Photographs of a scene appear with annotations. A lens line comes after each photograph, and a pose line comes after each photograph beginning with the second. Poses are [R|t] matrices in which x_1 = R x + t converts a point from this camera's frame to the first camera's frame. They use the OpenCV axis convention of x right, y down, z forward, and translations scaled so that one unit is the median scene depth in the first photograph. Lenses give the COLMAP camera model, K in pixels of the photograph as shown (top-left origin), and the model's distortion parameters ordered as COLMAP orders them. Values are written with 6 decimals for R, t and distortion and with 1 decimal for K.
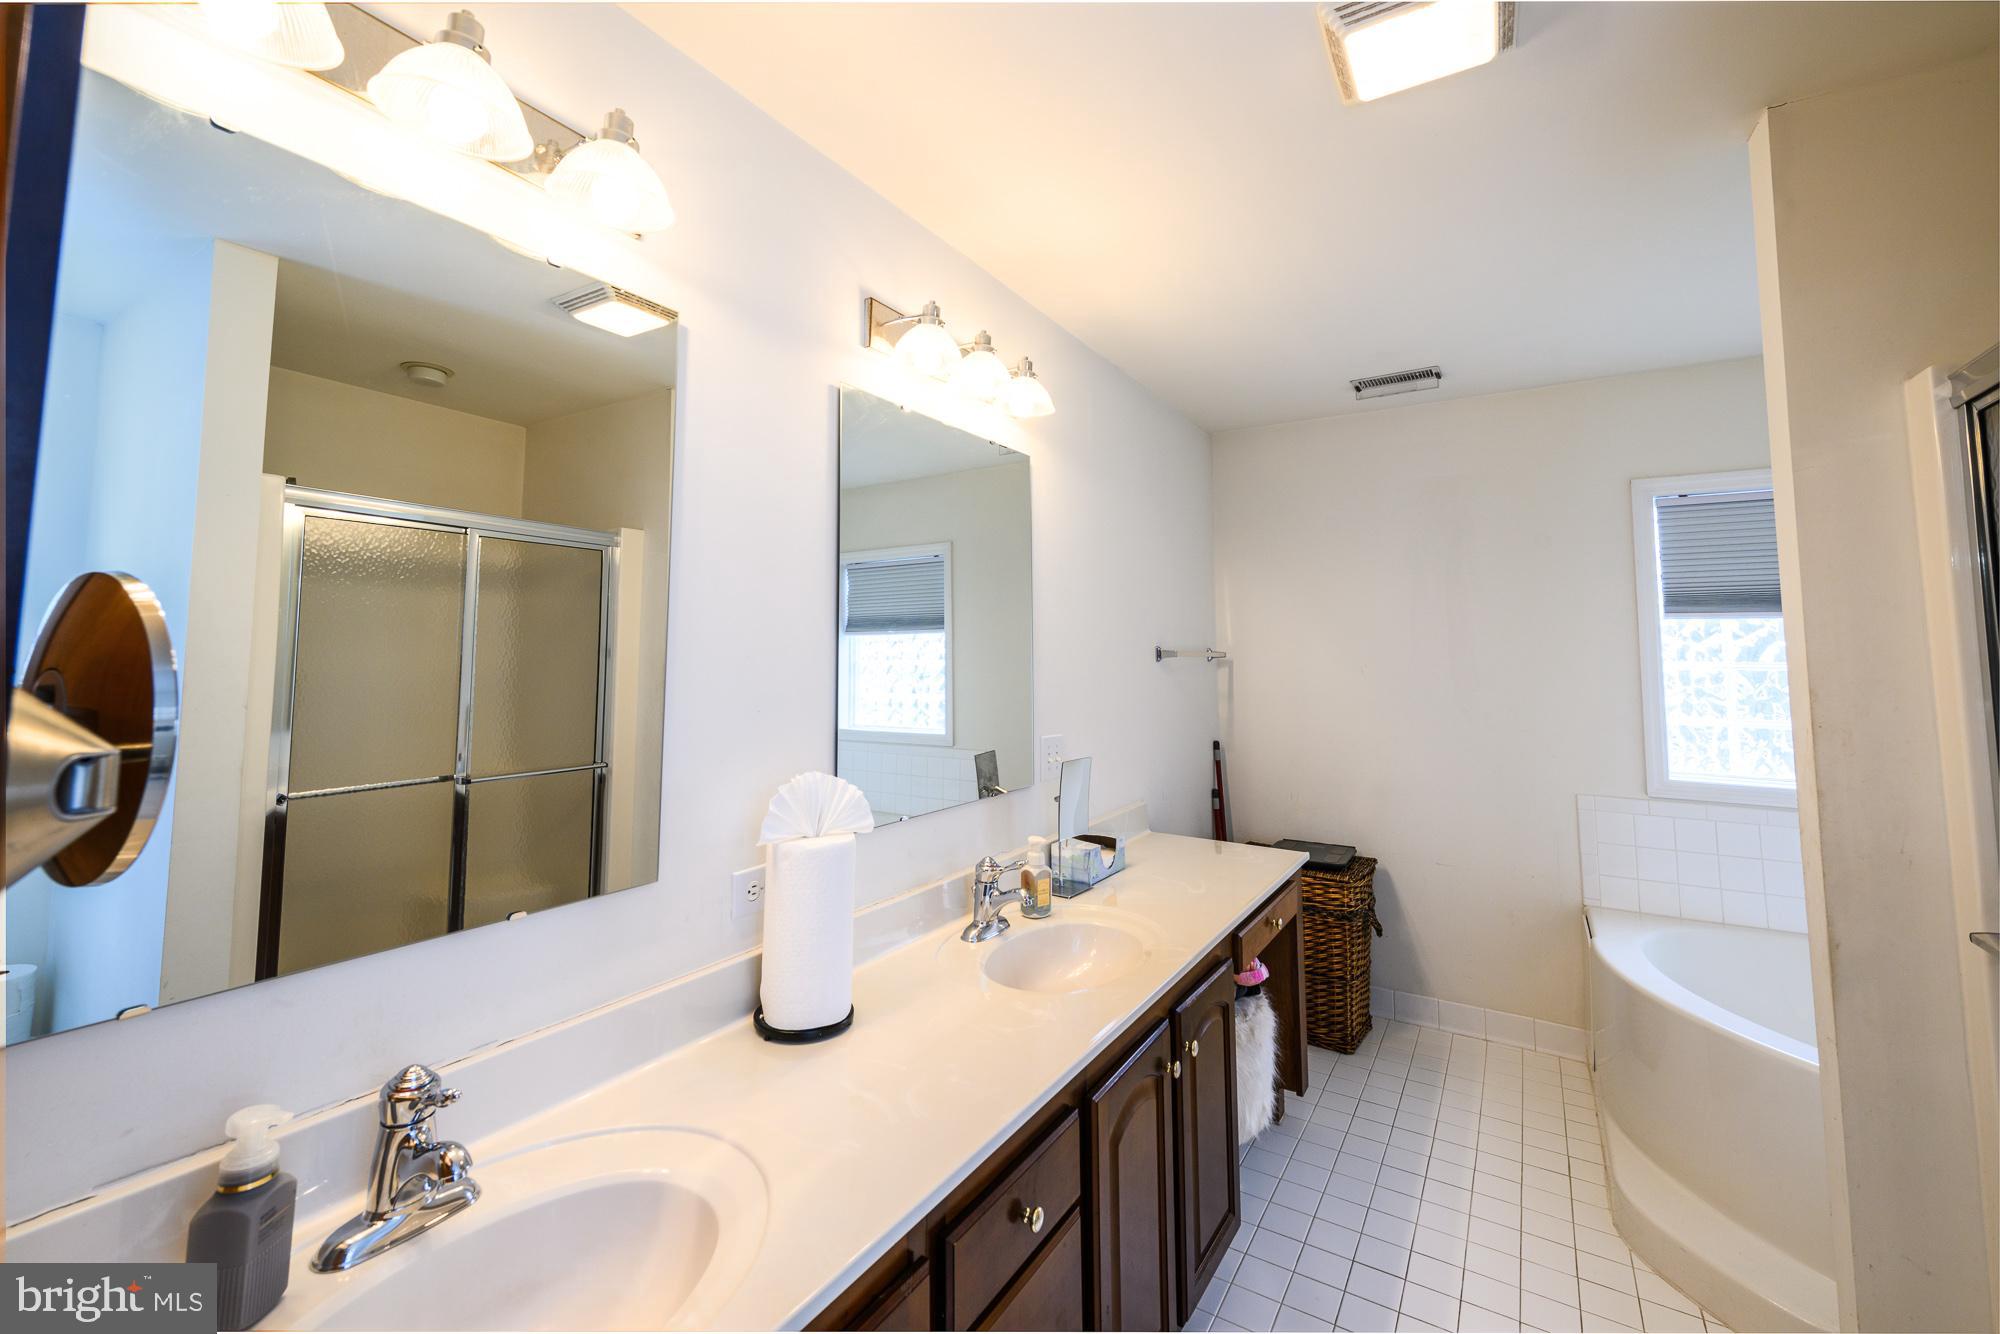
lens RADIAL K [[803.2, 0, 1003.3], [0, 803.2, 645.1], [0, 0, 1]] dist [-0.000077, -0.000223]
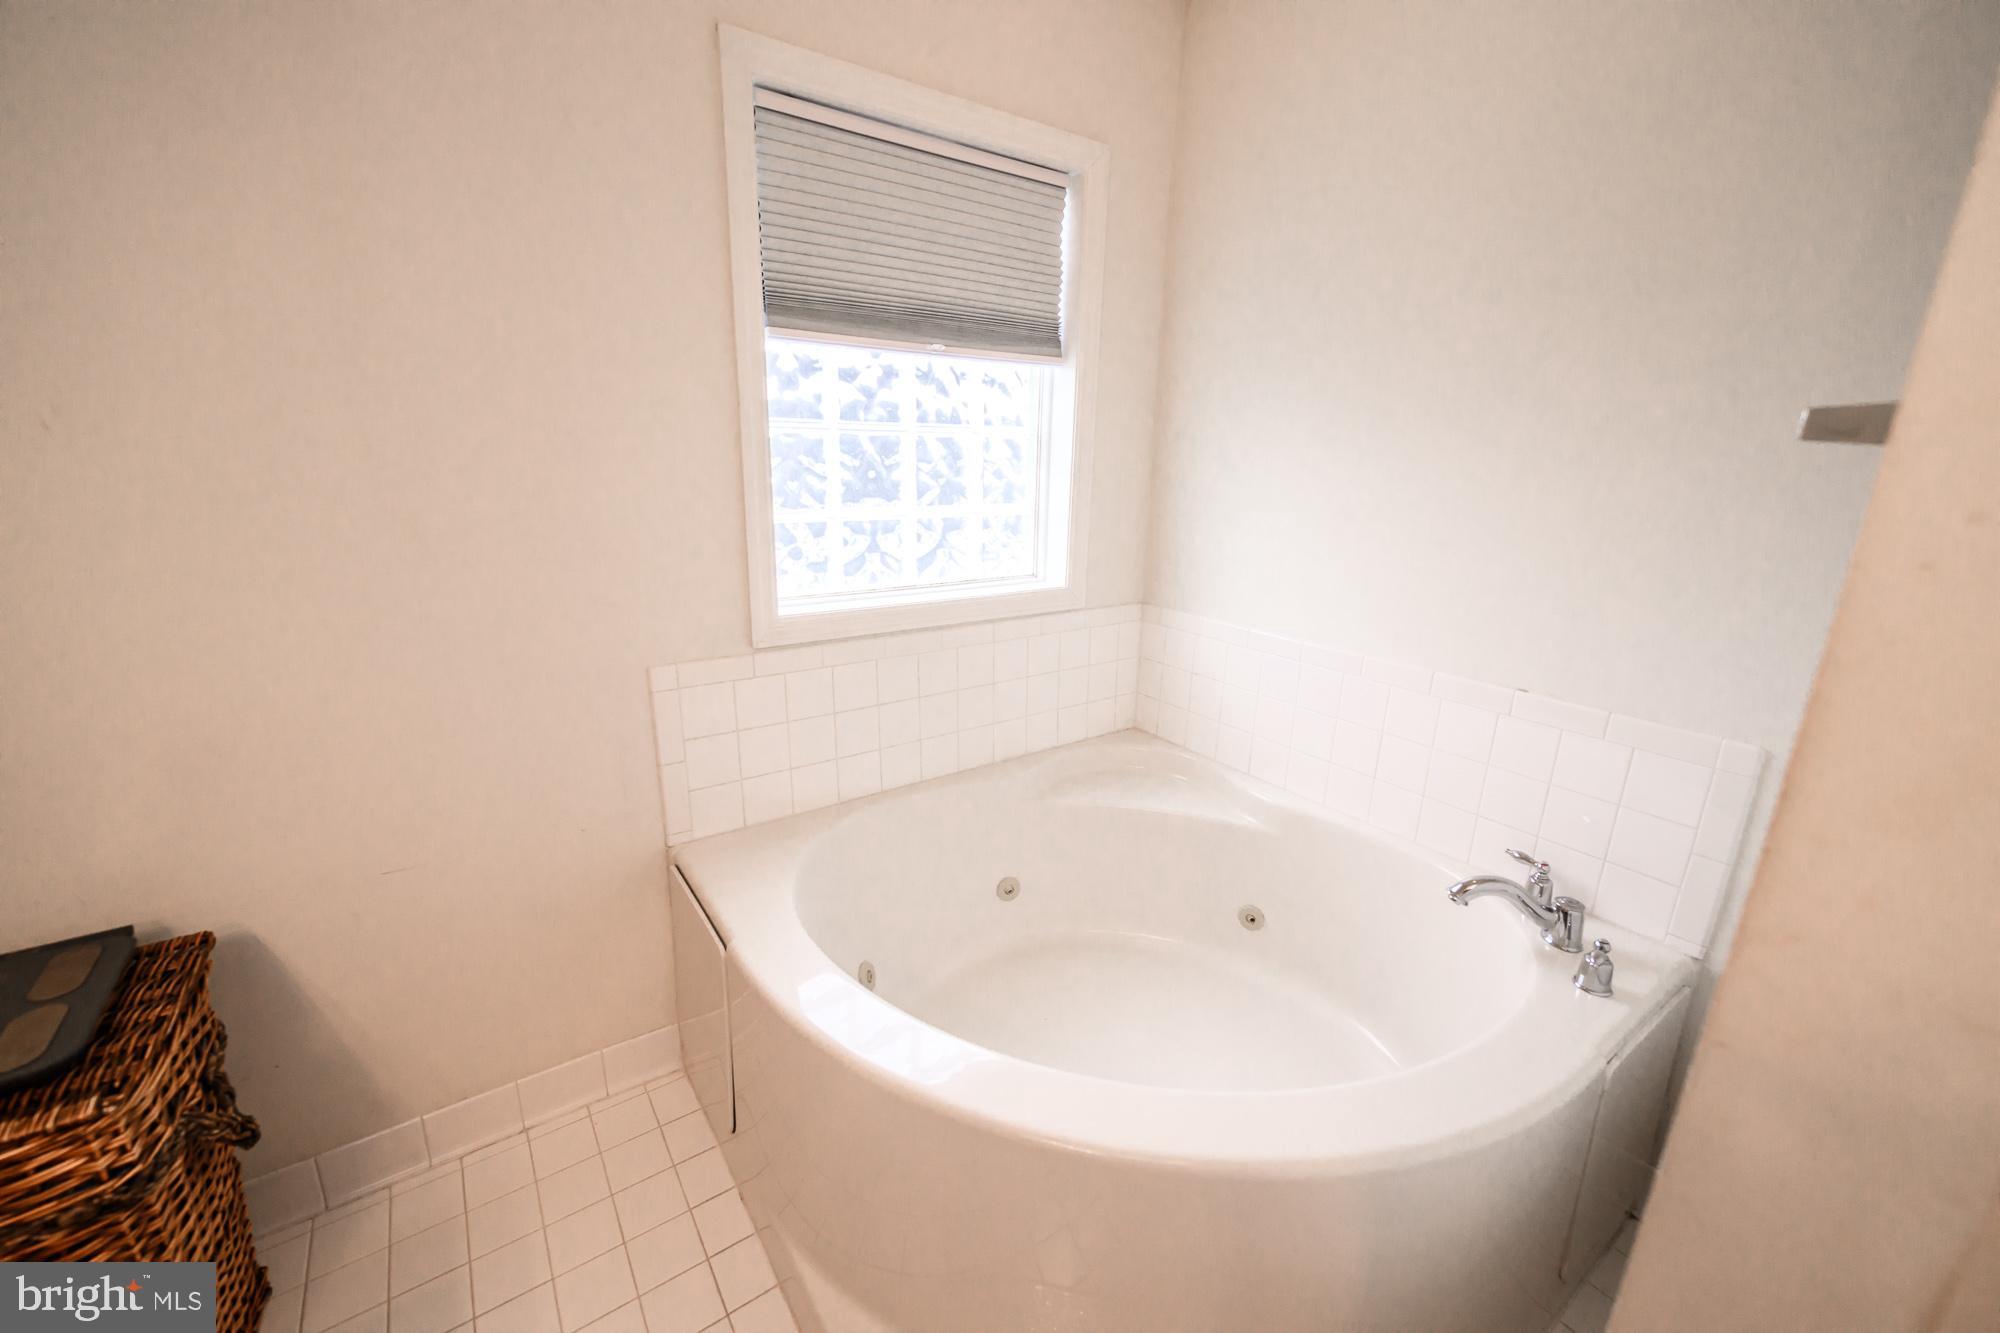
lens RADIAL K [[803.2, 0, 1003.3], [0, 803.2, 644.6], [0, 0, 1]] dist [-0.000077, -0.000223]
pose [[0.376172, -0.221584, 0.899664, 0.336027], [-0.053286, 0.964202, 0.259759, 0.019256], [-0.925016, -0.145654, 0.350899, 0.616582]]
